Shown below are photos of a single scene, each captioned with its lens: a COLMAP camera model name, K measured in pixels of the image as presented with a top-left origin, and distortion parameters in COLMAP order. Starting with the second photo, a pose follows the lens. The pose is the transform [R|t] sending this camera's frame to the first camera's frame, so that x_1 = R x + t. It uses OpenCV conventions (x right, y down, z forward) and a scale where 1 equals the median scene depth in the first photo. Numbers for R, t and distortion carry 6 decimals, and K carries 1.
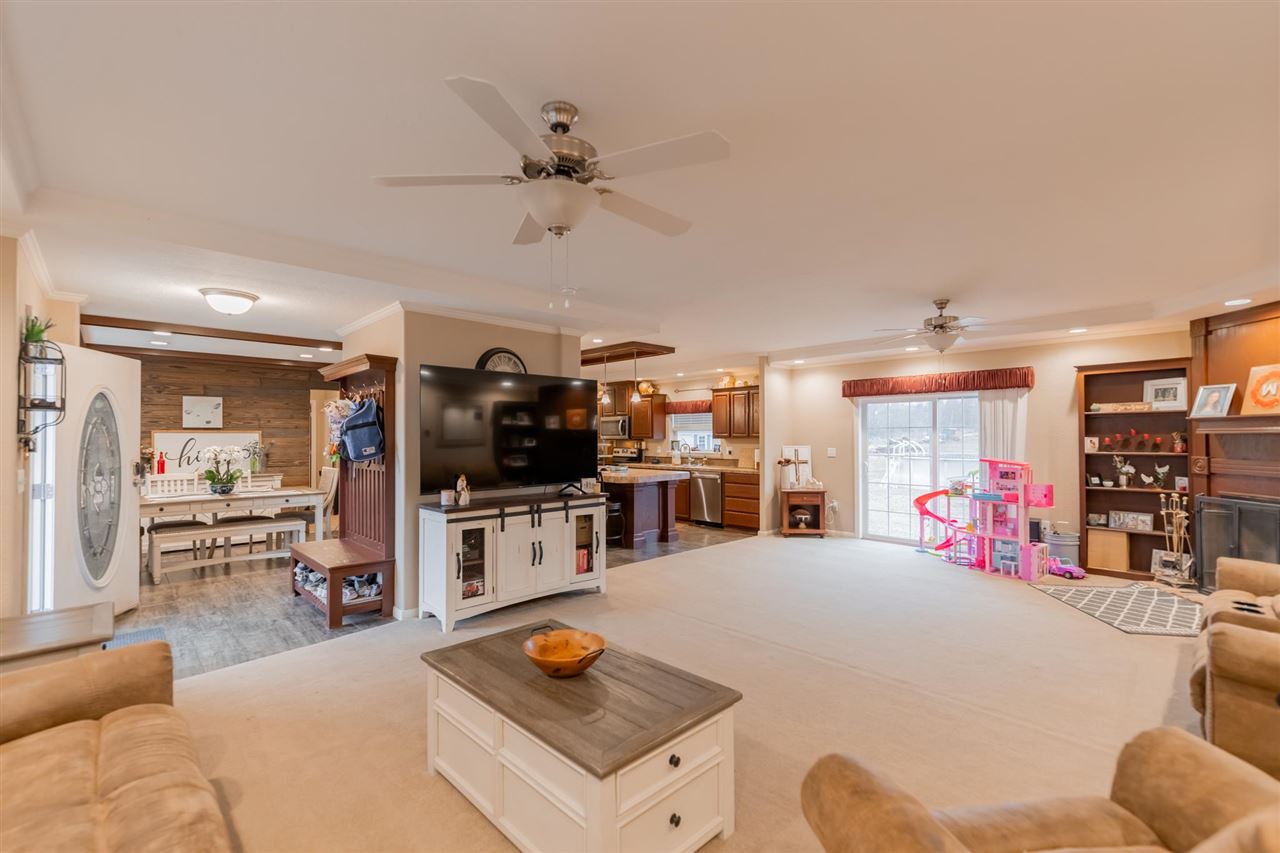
lens RADIAL K [[557.6, 0, 646.3], [0, 557.6, 428.9], [0, 0, 1]] dist [0.001224, 0.000316]
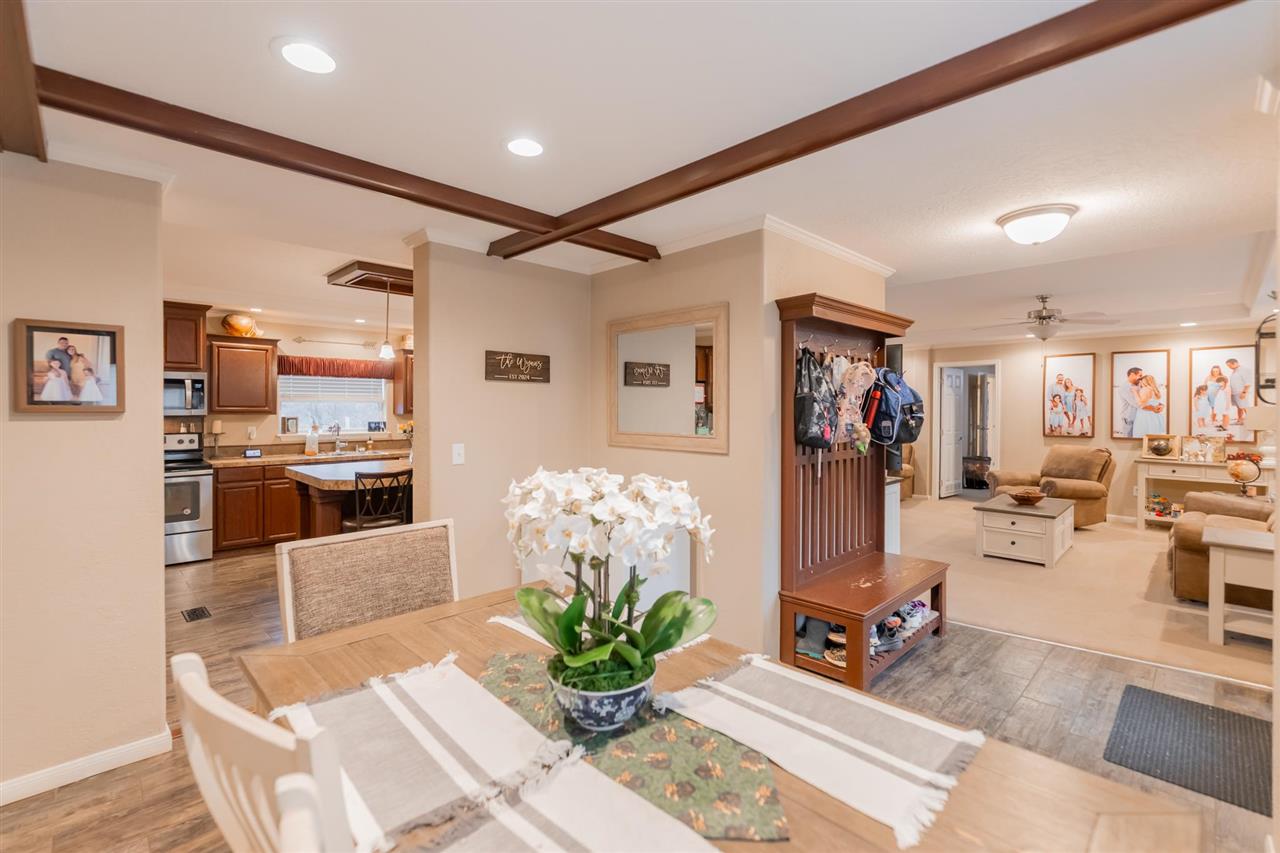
lens RADIAL K [[559.7, 0, 644.2], [0, 559.7, 412.3], [0, 0, 1]] dist [0.001785, 0.000460]
pose [[-0.005017, -0.006097, 0.999969, -0.986821], [-0.016135, 0.999852, 0.006015, 0.009455], [-0.999857, -0.016104, -0.005115, 1.016512]]
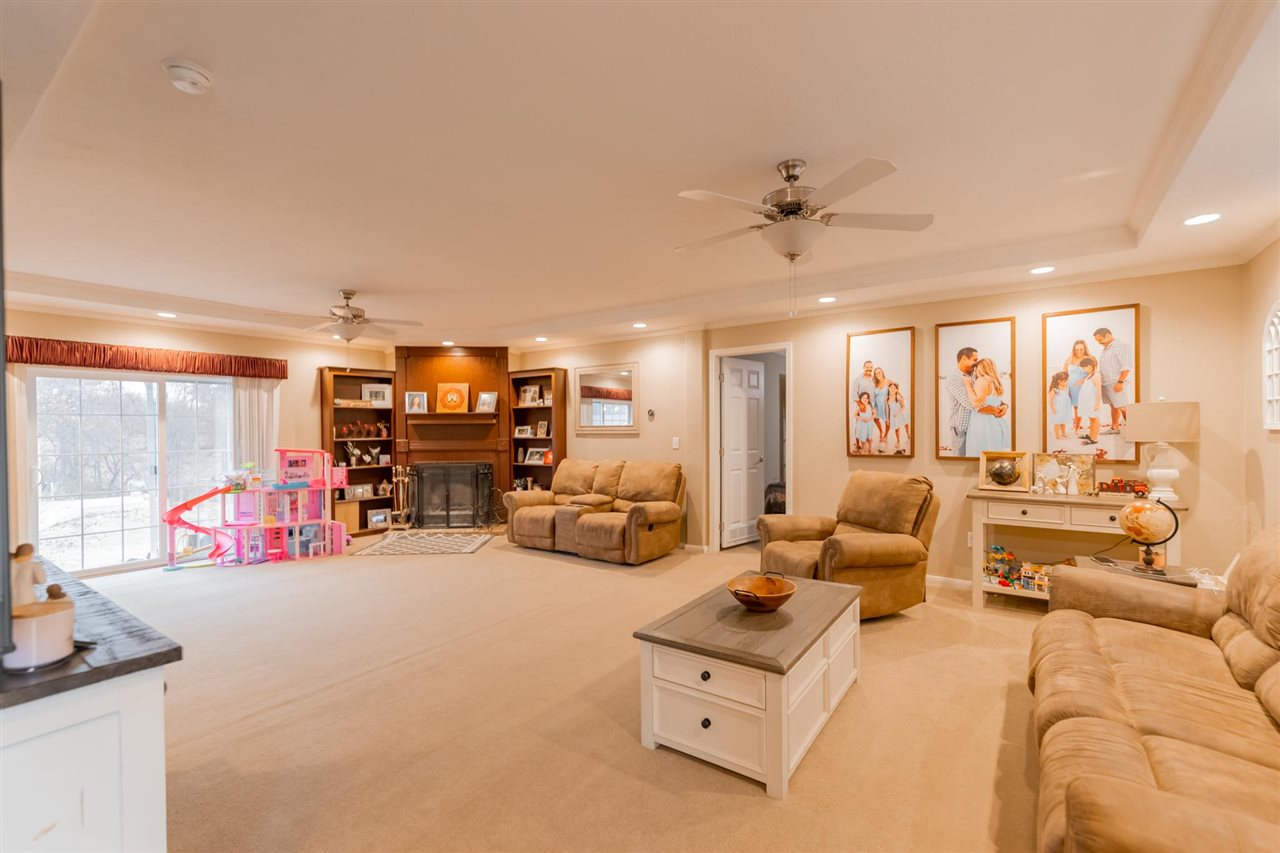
lens RADIAL K [[553.8, 0, 643.2], [0, 553.8, 433.8], [0, 0, 1]] dist [0.000439, 0.000262]
pose [[-0.182081, -0.007432, 0.983255, -0.490448], [-0.004385, 0.999968, 0.006747, 0.018708], [-0.983274, -0.003083, -0.182108, 0.565958]]
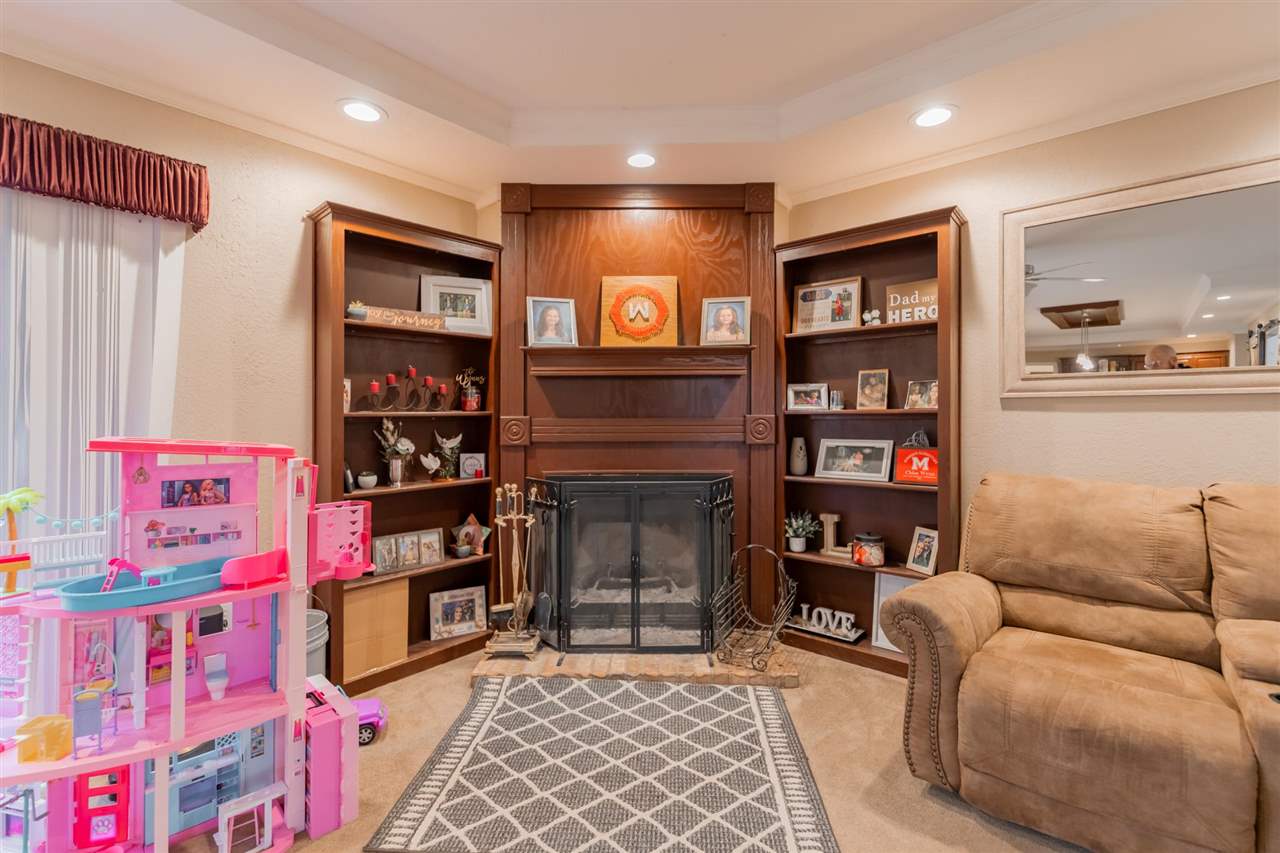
lens RADIAL K [[565.2, 0, 639.6], [0, 565.2, 404.5], [0, 0, 1]] dist [0.000303, 0.000135]
pose [[-0.084734, 0.018761, 0.996227, 0.340045], [-0.007570, 0.999782, -0.019472, 0.042528], [-0.996375, -0.009192, -0.084573, 0.810414]]
